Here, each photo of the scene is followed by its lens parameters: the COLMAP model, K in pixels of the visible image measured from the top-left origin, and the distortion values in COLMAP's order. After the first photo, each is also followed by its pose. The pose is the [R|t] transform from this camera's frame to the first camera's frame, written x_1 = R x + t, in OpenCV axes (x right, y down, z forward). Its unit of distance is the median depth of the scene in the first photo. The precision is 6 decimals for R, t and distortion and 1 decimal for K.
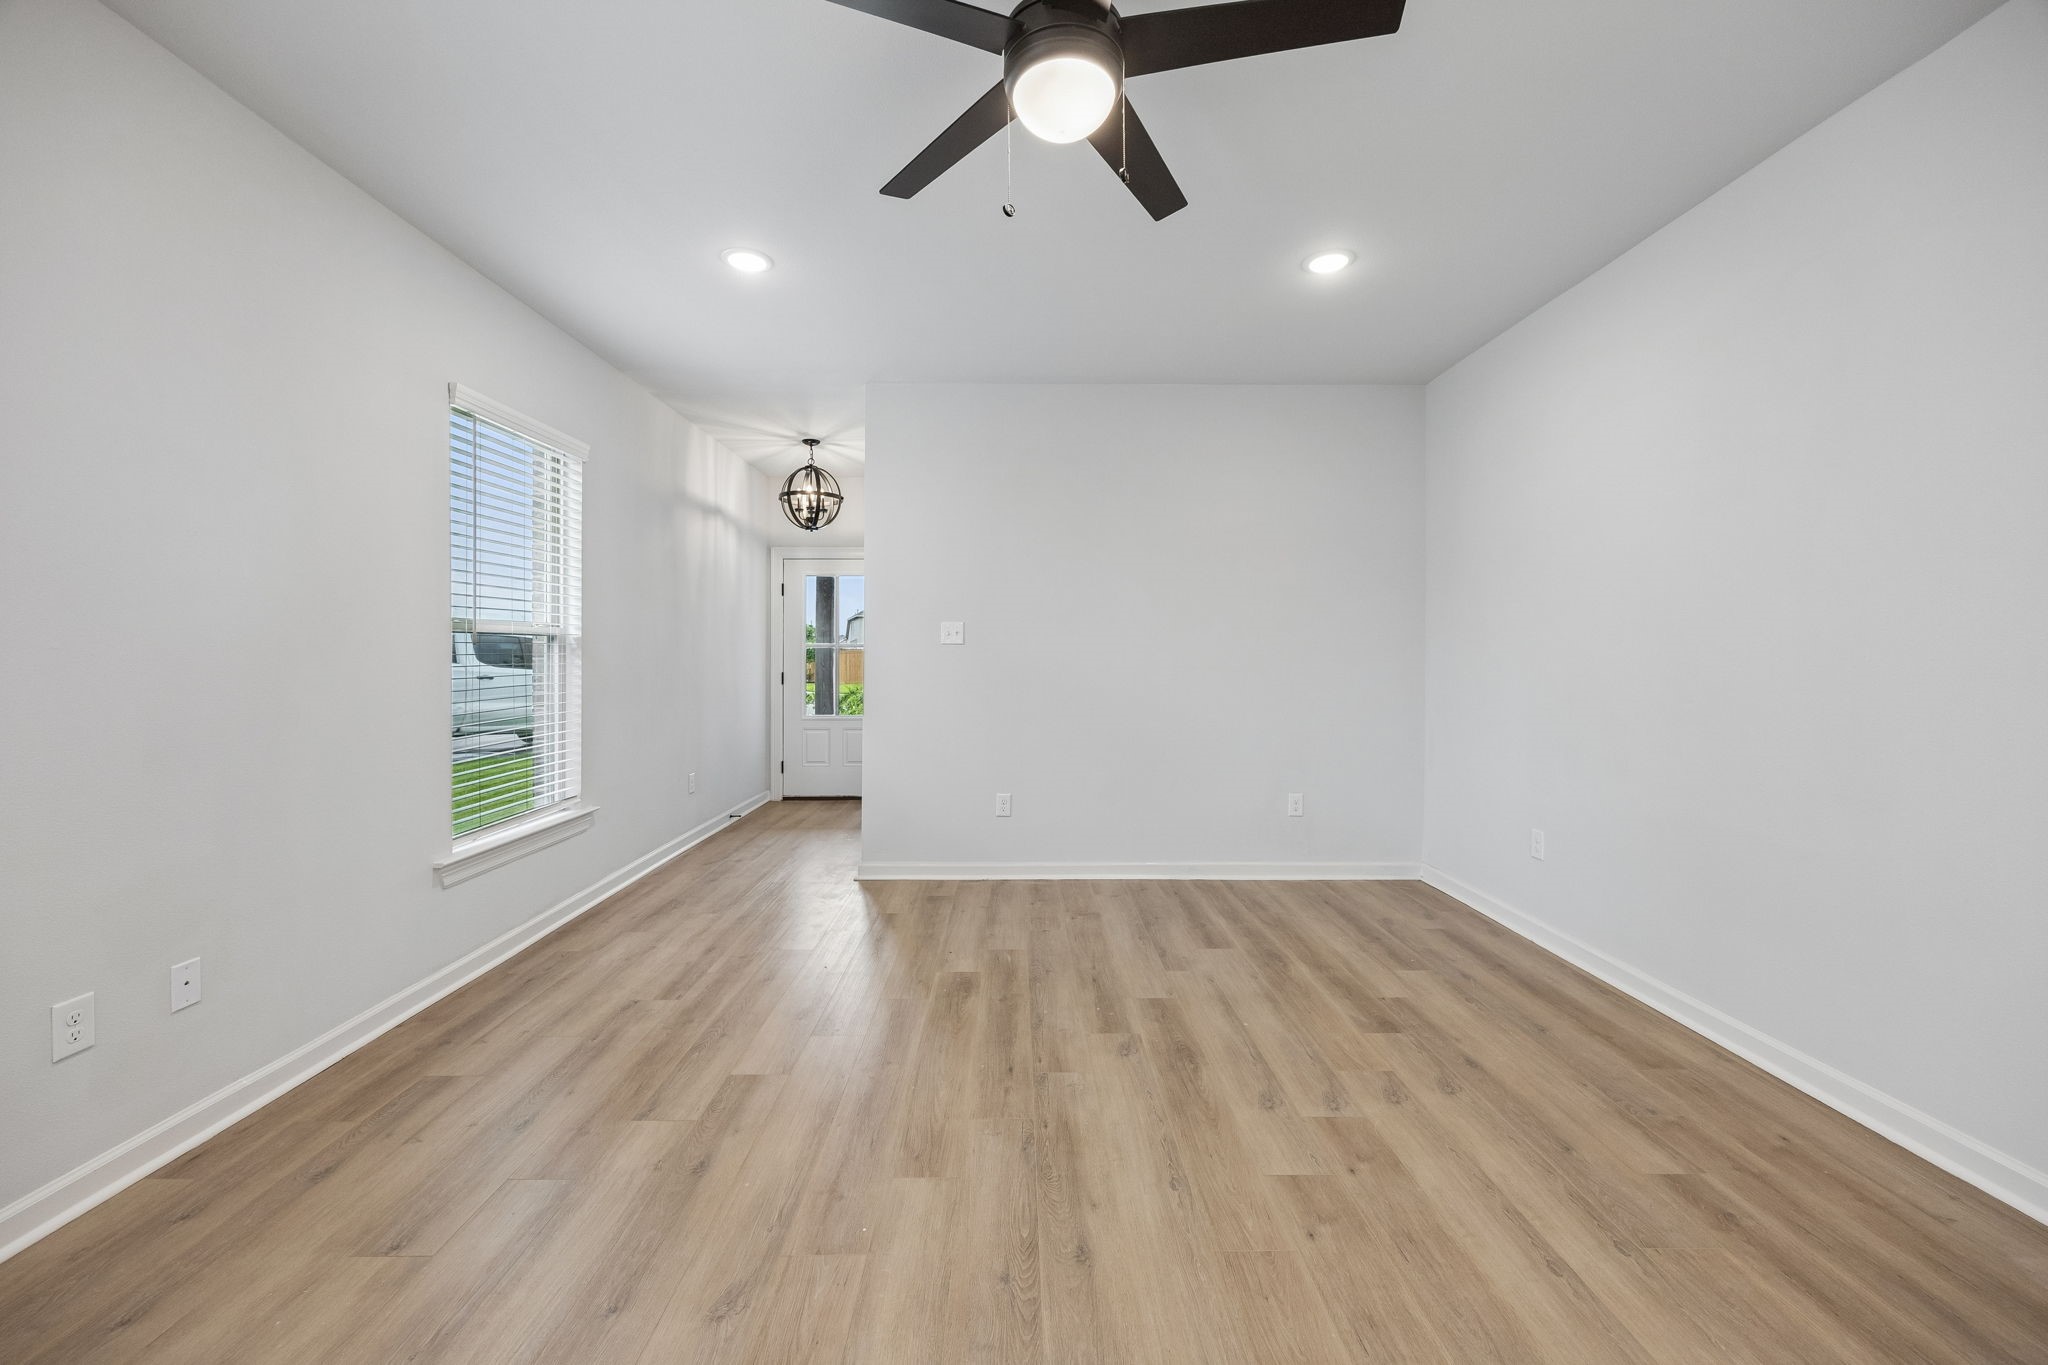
lens RADIAL K [[794.9, 0, 1024.7], [0, 794.9, 651.3], [0, 0, 1]] dist [-0.002040, 0.000254]
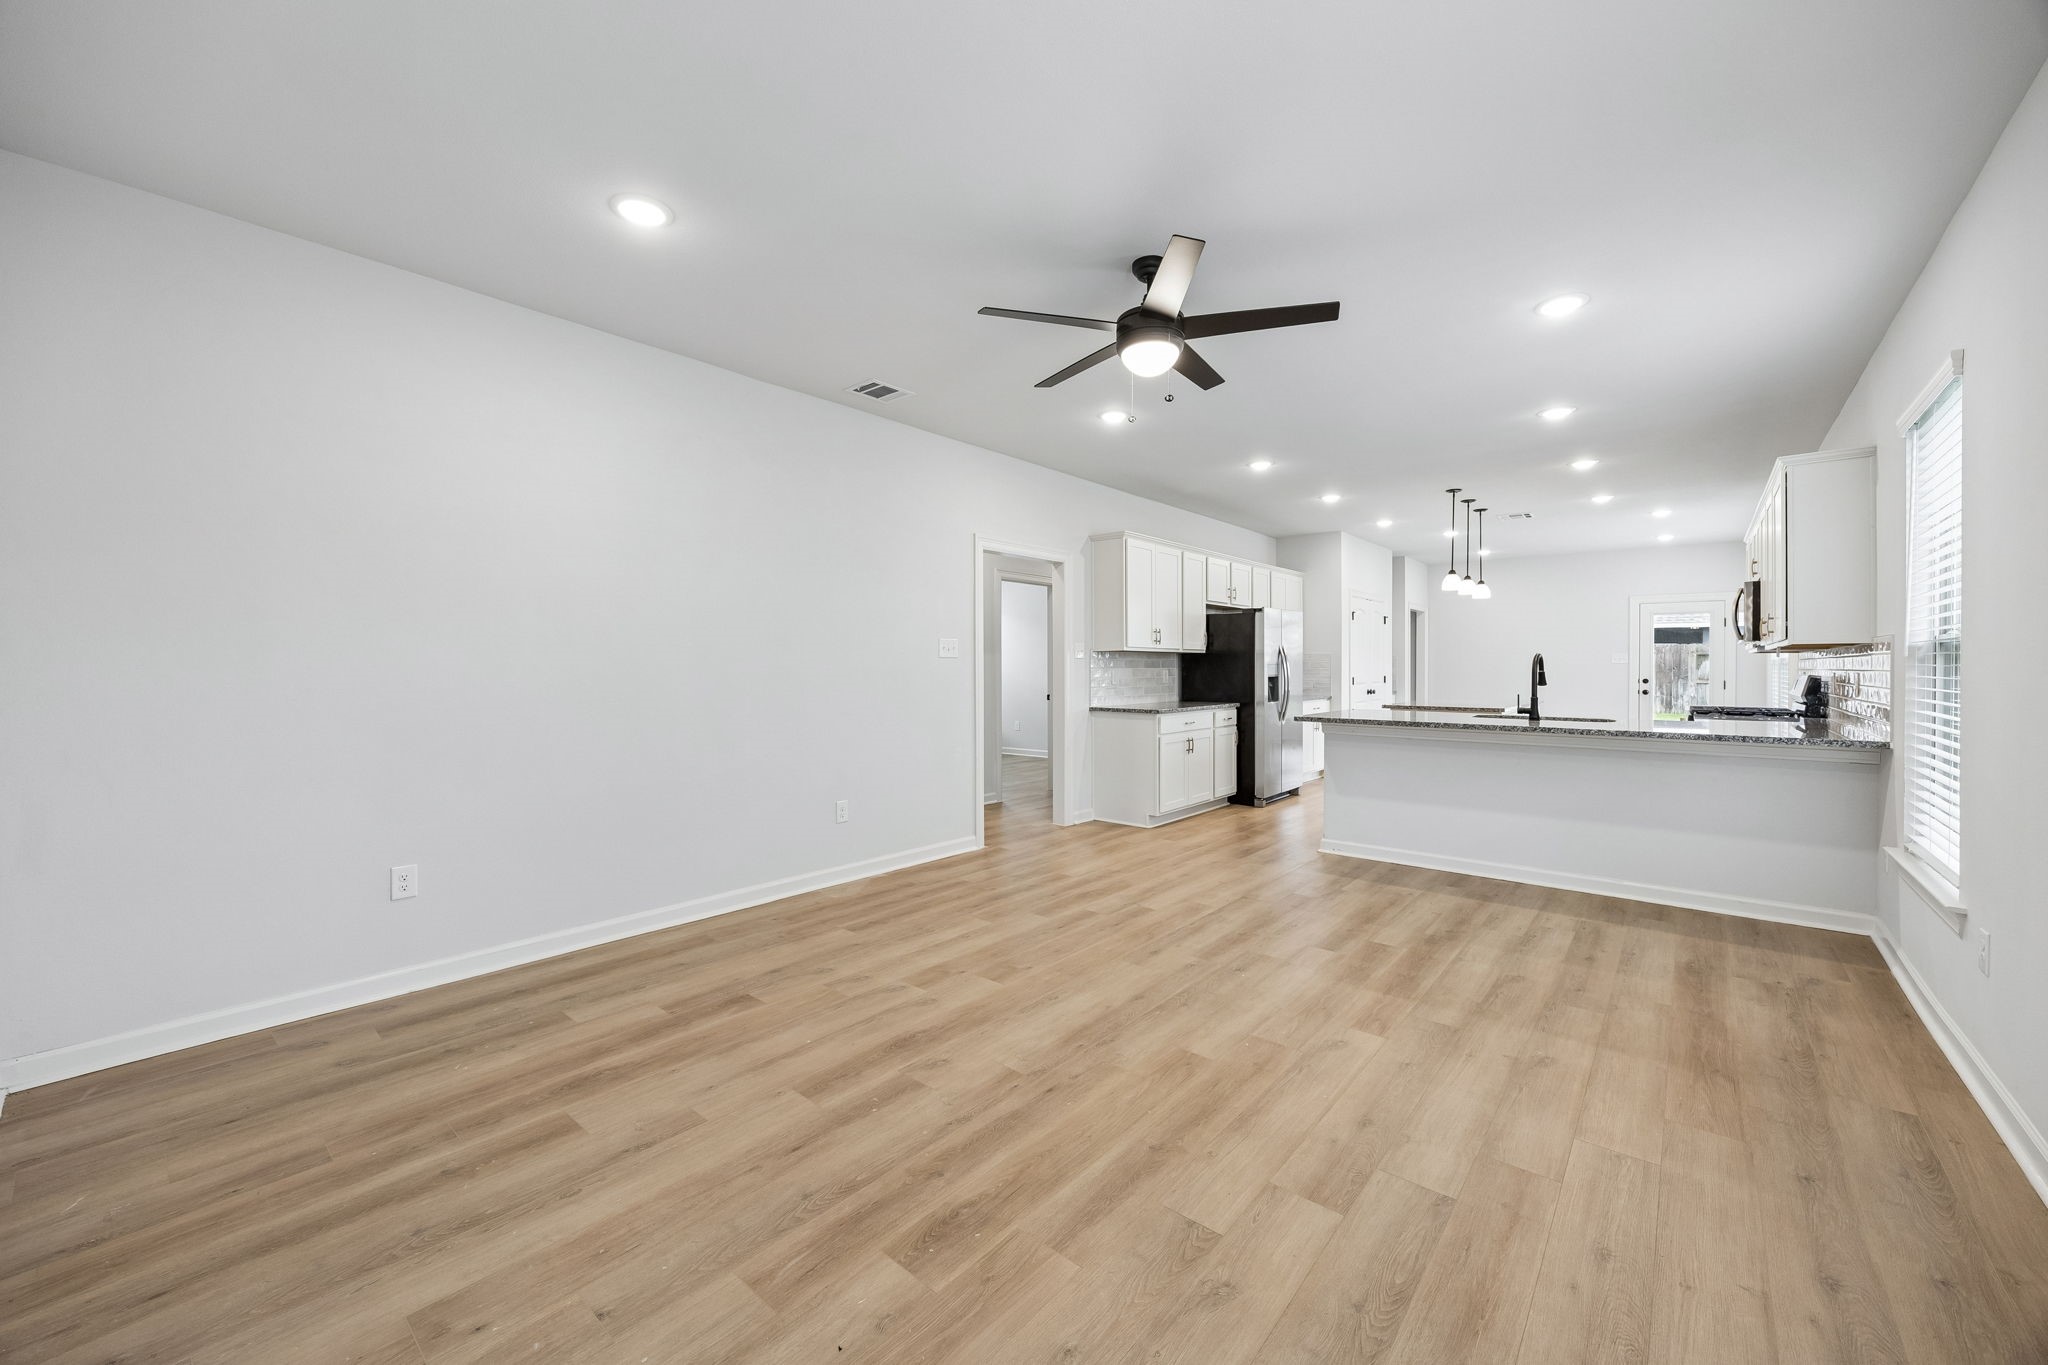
lens RADIAL K [[794.9, 0, 1002.5], [0, 794.9, 670.8], [0, 0, 1]] dist [-0.002040, 0.000254]
pose [[-0.742743, -0.005451, 0.669554, -0.562503], [-0.006270, 0.999980, 0.001185, 0.006323], [-0.669547, -0.003318, -0.742762, 1.582876]]
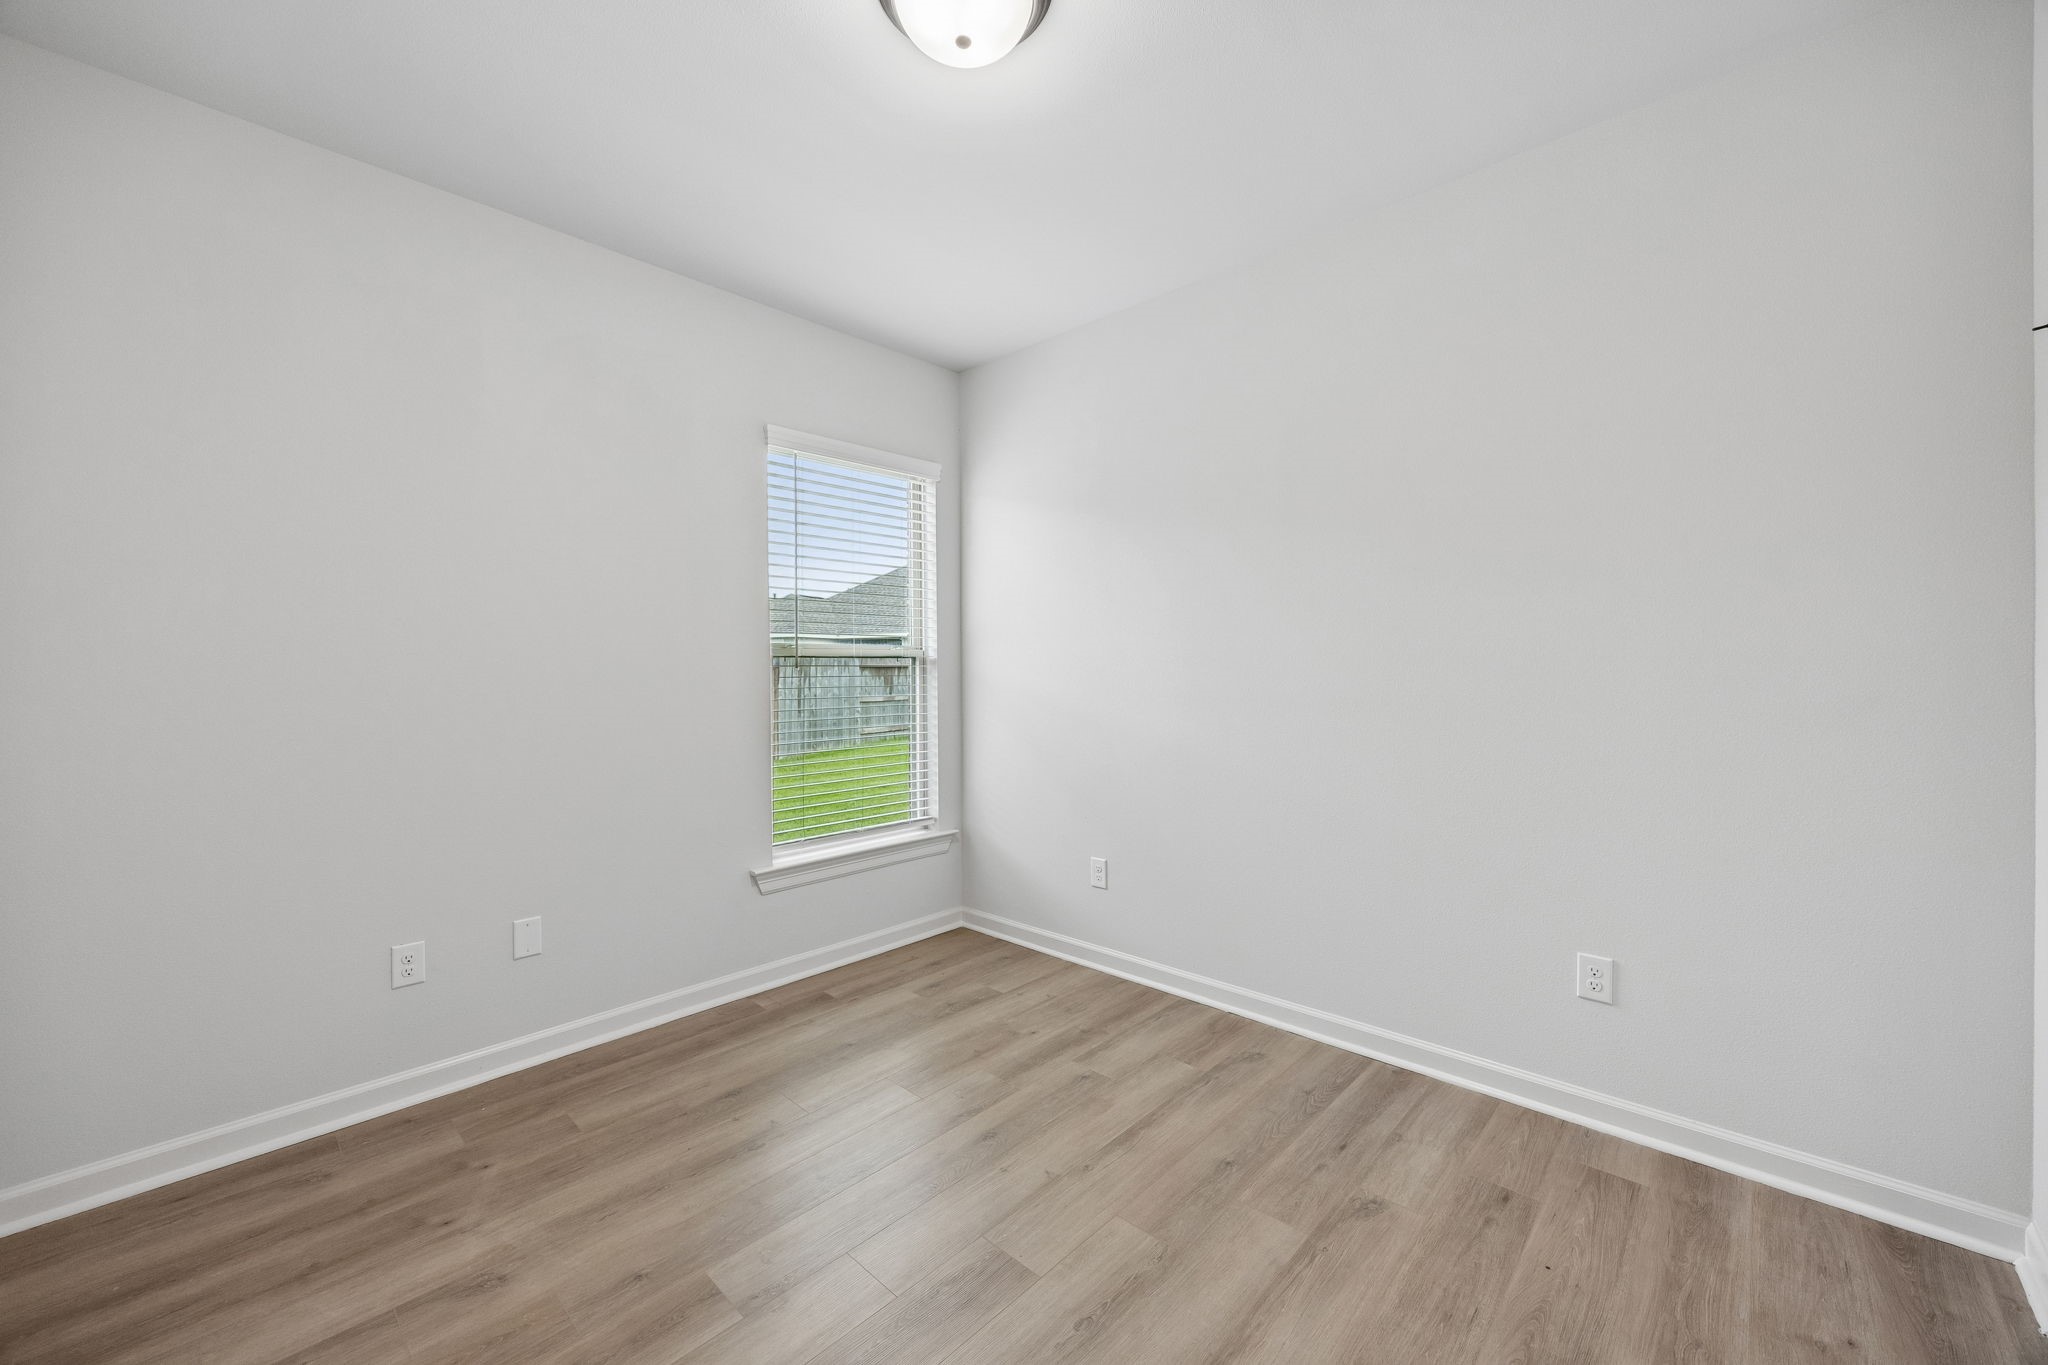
lens RADIAL K [[794.9, 0, 1026.5], [0, 794.9, 666.1], [0, 0, 1]] dist [-0.002040, 0.000254]
pose [[0.722587, -0.010086, -0.691206, 0.312374], [0.011544, 0.999930, -0.002522, -0.006161], [0.691183, -0.006157, 0.722653, 0.511295]]
